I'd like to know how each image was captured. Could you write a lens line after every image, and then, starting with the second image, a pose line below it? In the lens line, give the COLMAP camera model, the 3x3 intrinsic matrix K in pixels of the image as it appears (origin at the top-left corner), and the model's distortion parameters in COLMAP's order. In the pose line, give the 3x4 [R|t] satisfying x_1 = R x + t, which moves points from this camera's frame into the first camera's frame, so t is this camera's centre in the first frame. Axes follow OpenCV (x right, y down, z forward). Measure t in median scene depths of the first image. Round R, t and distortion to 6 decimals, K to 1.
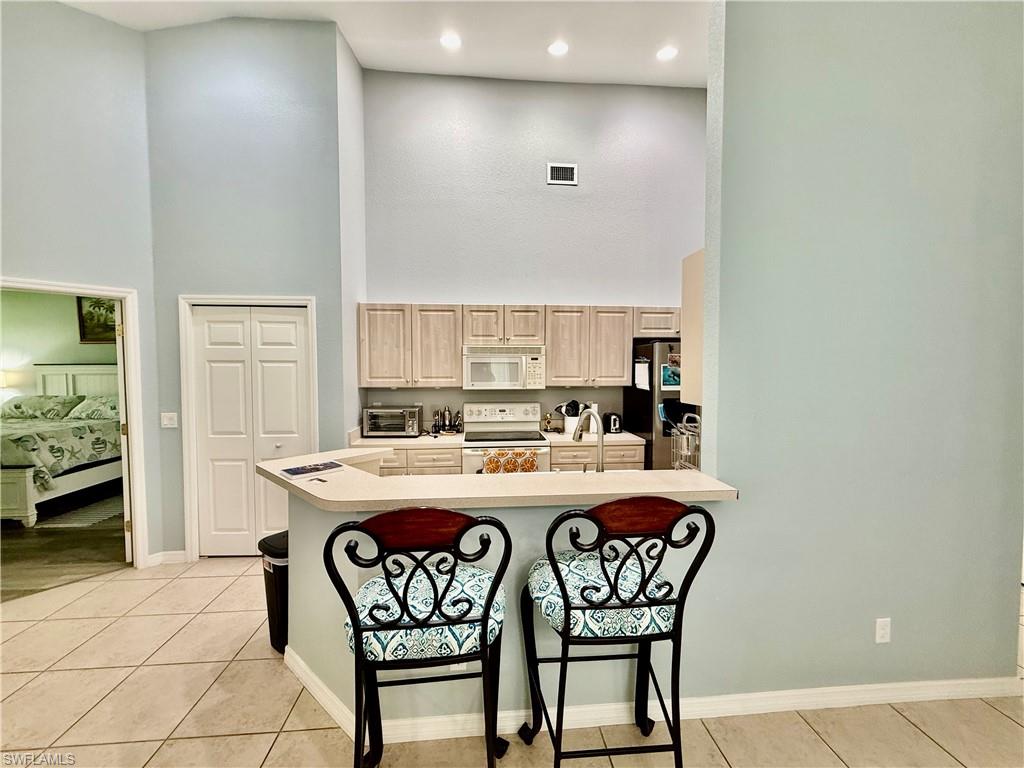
lens RADIAL K [[407.8, 0, 510.2], [0, 407.8, 382.3], [0, 0, 1]] dist [0.000347, 0.000706]
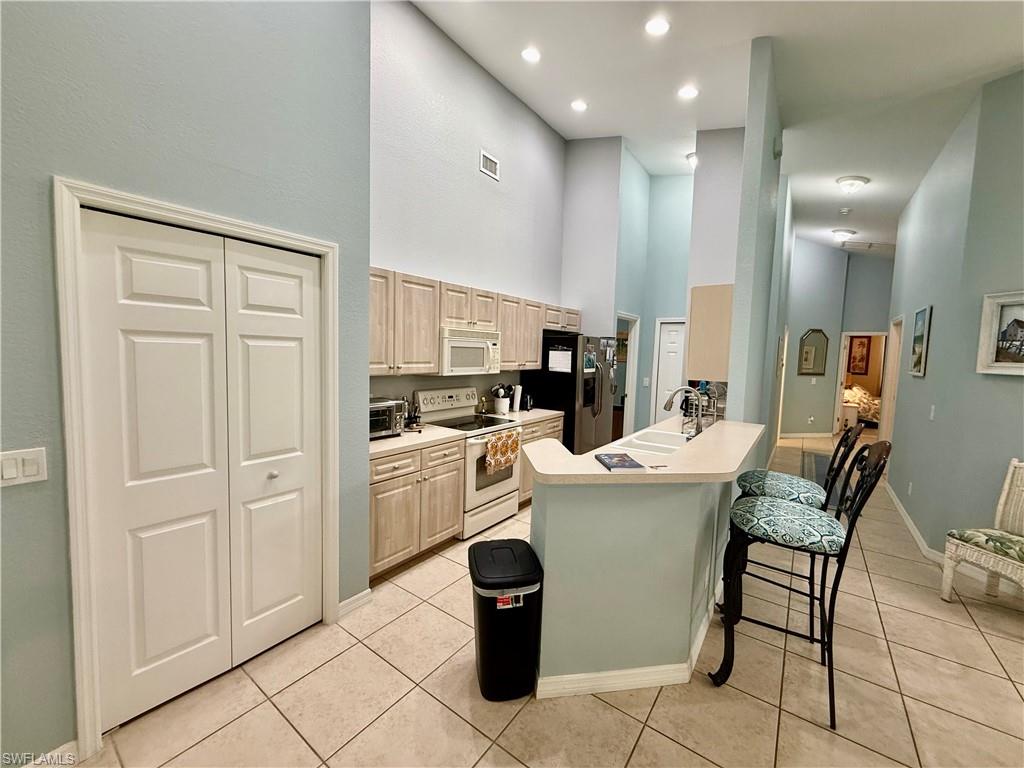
lens RADIAL K [[407.8, 0, 509.5], [0, 407.8, 382.5], [0, 0, 1]] dist [0.000347, 0.000706]
pose [[0.653530, -0.039911, 0.755847, -0.706782], [0.002469, 0.998716, 0.050601, -0.013119], [-0.756896, -0.031203, 0.652790, 0.295050]]
